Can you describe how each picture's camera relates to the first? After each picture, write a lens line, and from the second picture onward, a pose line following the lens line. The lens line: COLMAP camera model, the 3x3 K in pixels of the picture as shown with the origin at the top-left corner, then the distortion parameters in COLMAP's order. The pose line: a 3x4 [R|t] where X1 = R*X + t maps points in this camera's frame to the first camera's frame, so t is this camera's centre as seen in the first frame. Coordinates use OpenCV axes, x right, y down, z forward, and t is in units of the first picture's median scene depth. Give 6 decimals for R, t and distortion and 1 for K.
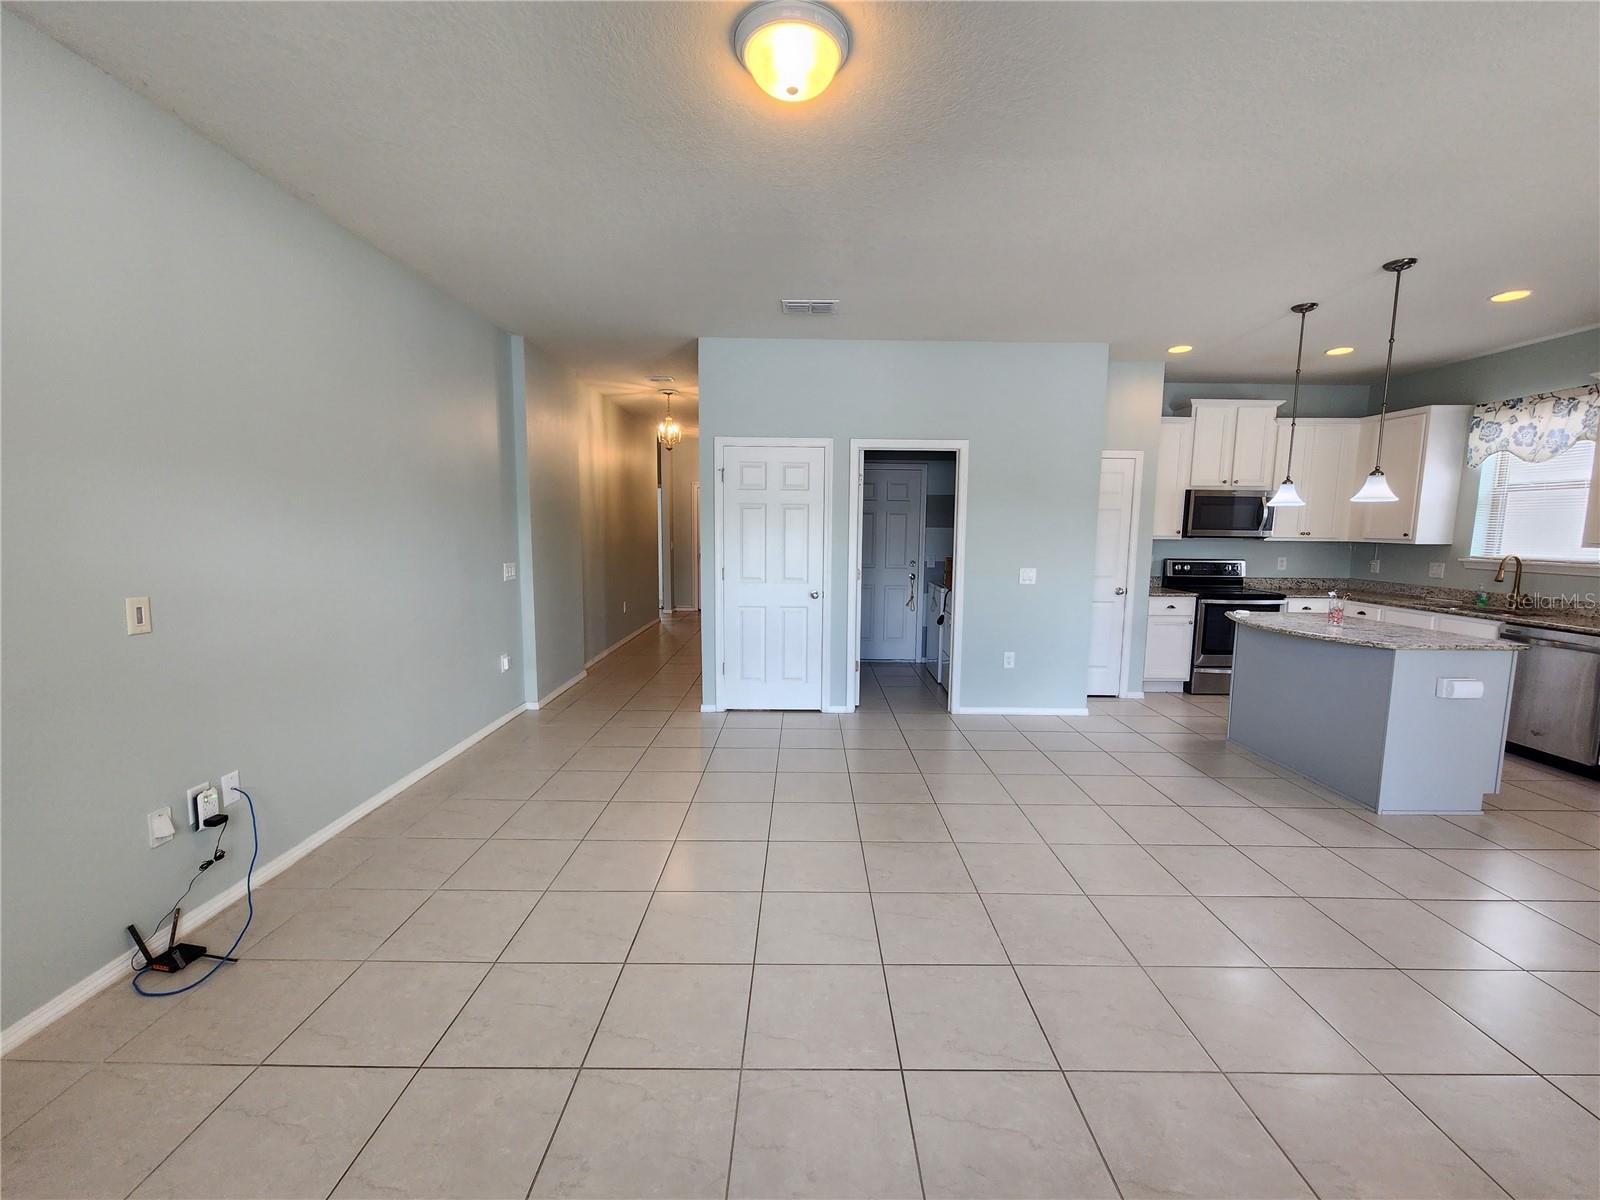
lens RADIAL K [[657.7, 0, 807.0], [0, 657.7, 602.5], [0, 0, 1]] dist [0.003556, -0.002209]
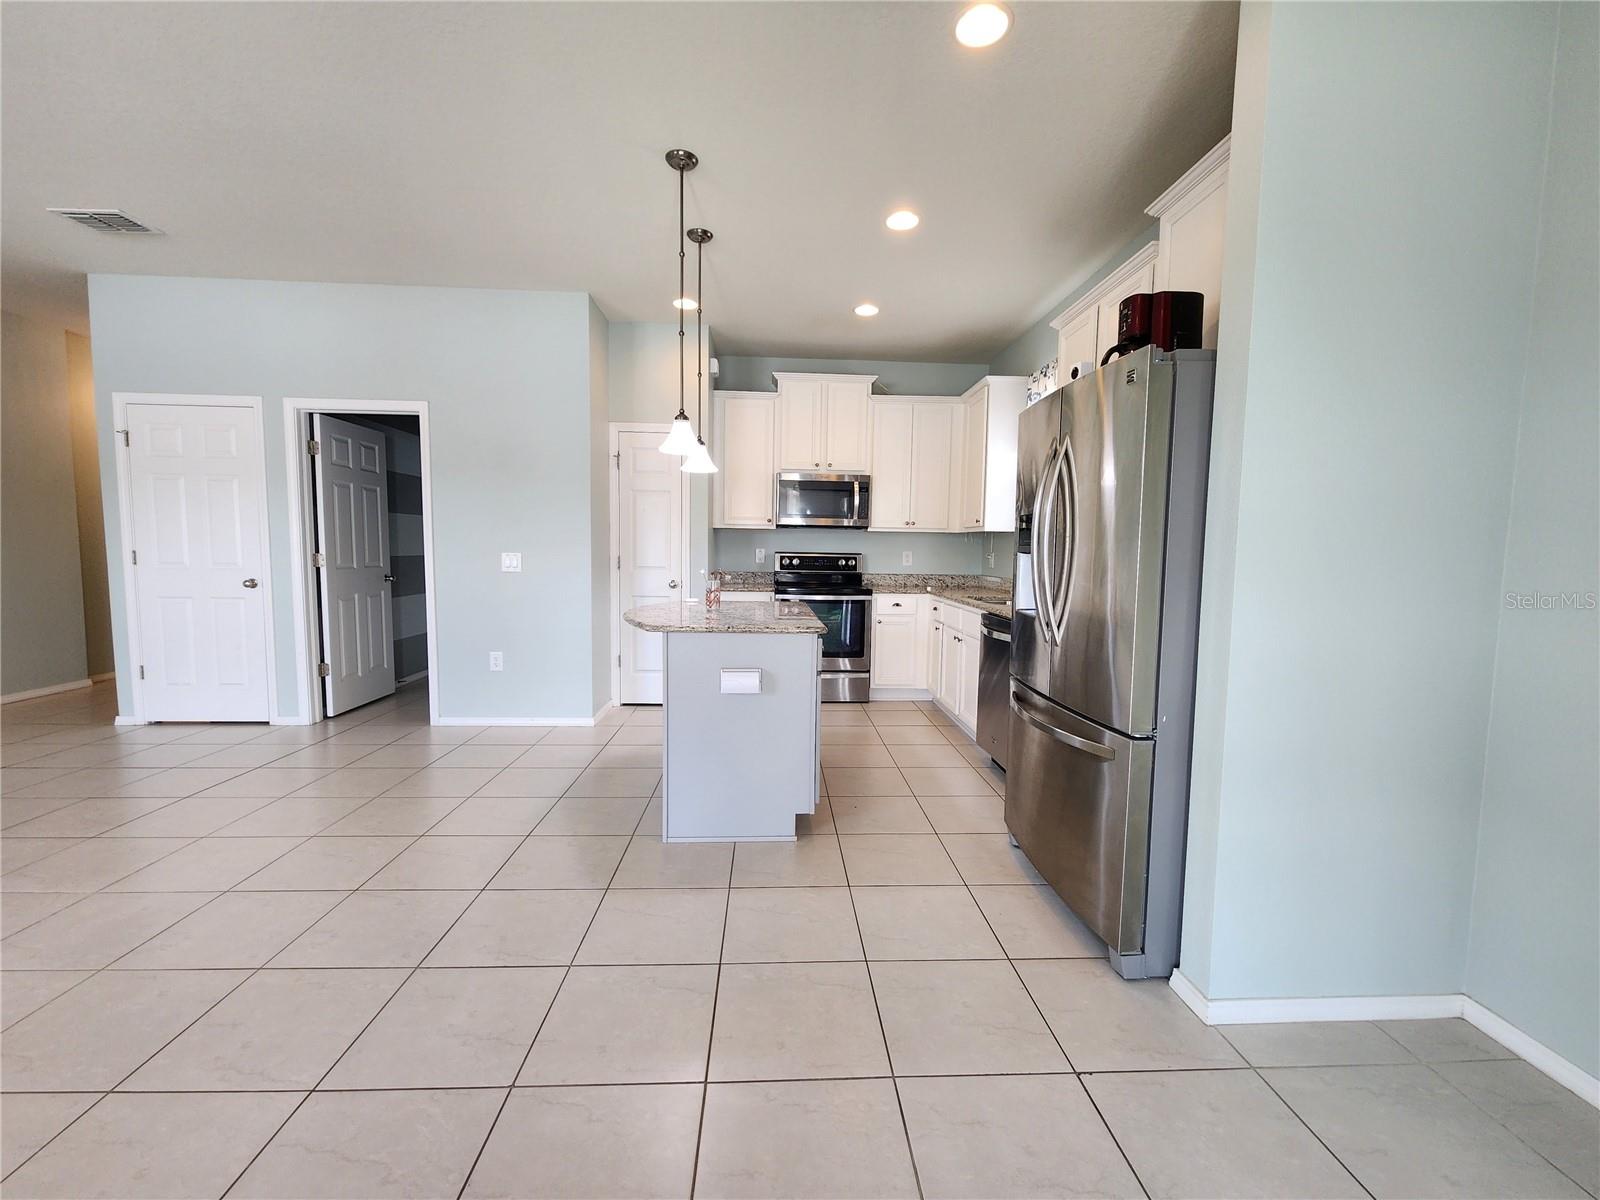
lens RADIAL K [[657.7, 0, 806.2], [0, 657.7, 602.4], [0, 0, 1]] dist [0.003556, -0.002209]
pose [[0.998746, 0.001885, 0.050036, 0.663328], [-0.000155, 0.999403, -0.034558, 0.040642], [-0.050071, 0.034507, 0.998149, 0.127730]]
